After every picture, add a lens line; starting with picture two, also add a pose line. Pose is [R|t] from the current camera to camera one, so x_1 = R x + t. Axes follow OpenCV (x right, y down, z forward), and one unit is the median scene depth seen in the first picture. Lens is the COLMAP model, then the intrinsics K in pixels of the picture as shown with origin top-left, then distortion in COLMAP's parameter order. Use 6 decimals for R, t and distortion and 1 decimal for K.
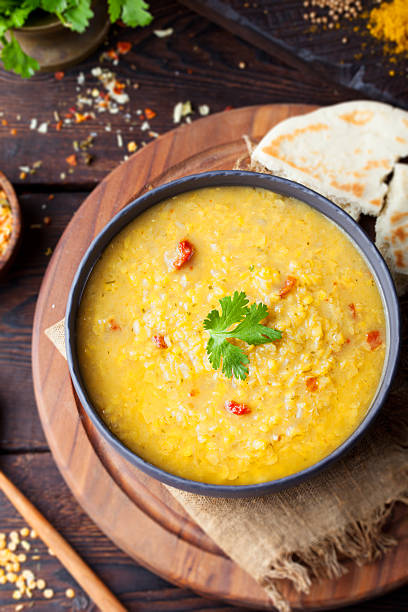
lens RADIAL K [[1946.0, 0, 203.9], [0, 1946.0, 306.9], [0, 0, 1]] dist [0.040291, 0.043587]
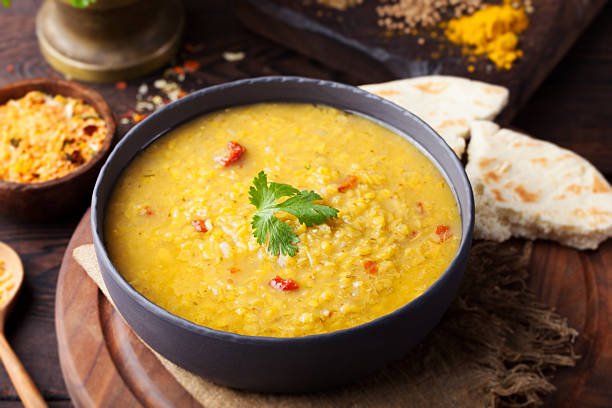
lens RADIAL K [[1946.0, 0, 306.8], [0, 1946.0, 203.8], [0, 0, 1]] dist [0.040291, 0.043587]
pose [[0.999138, 0.023861, -0.033974, 0.054884], [-0.037497, 0.869911, -0.491780, 0.435628], [0.017820, 0.492630, 0.870056, 0.229782]]
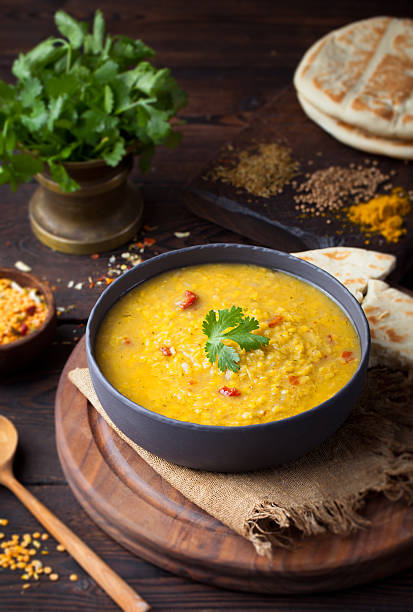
lens RADIAL K [[1961.0, 0, 208.1], [0, 1961.0, 306.0], [0, 0, 1]] dist [-0.019368, 1.596645]
pose [[0.999275, 0.022114, -0.031002, 0.038864], [-0.035515, 0.834987, -0.549122, 0.640093], [0.013743, 0.549824, 0.835167, -0.005550]]
